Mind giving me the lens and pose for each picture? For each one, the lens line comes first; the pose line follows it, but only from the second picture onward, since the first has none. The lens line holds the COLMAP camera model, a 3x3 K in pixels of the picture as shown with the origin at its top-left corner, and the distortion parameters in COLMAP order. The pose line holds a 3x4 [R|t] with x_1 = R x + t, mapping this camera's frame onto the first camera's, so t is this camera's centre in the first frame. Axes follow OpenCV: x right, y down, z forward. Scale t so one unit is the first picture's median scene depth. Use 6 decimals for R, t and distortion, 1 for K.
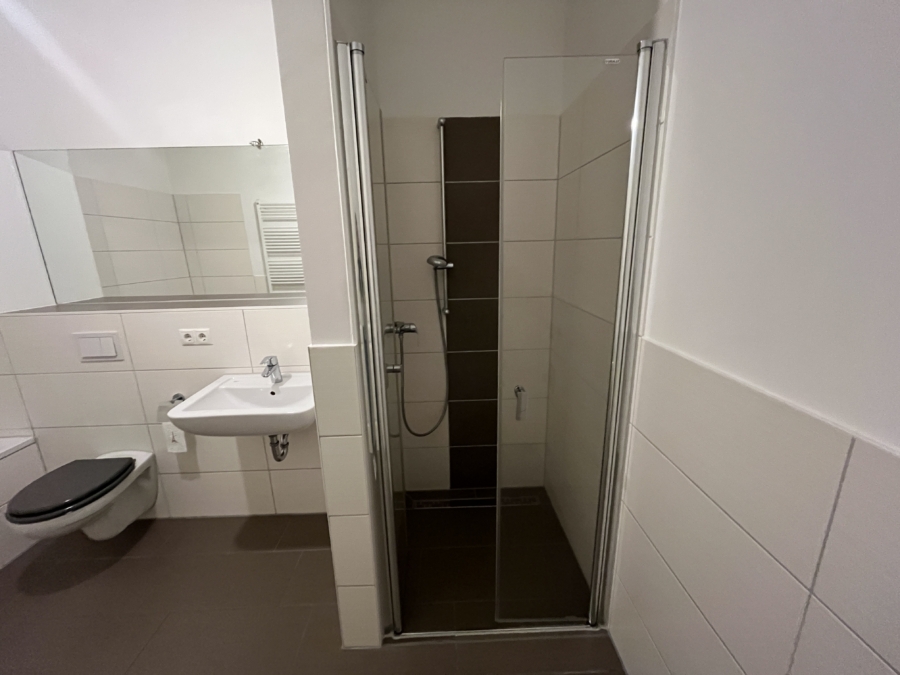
lens RADIAL K [[361.5, 0, 449.6], [0, 361.5, 335.7], [0, 0, 1]] dist [0.000305, 0.000018]
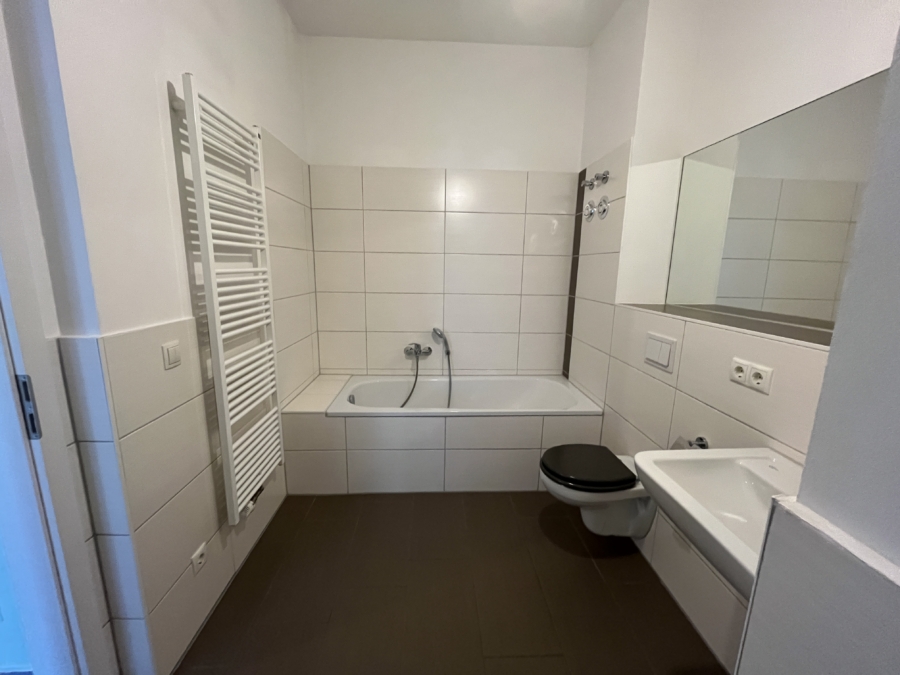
lens RADIAL K [[366.5, 0, 452.8], [0, 366.5, 336.1], [0, 0, 1]] dist [0.001075, 0.000038]
pose [[0.028105, 0.213604, -0.976516, -0.072285], [-0.263054, 0.944049, 0.198931, -0.053986], [0.964372, 0.251285, 0.082722, 0.396558]]
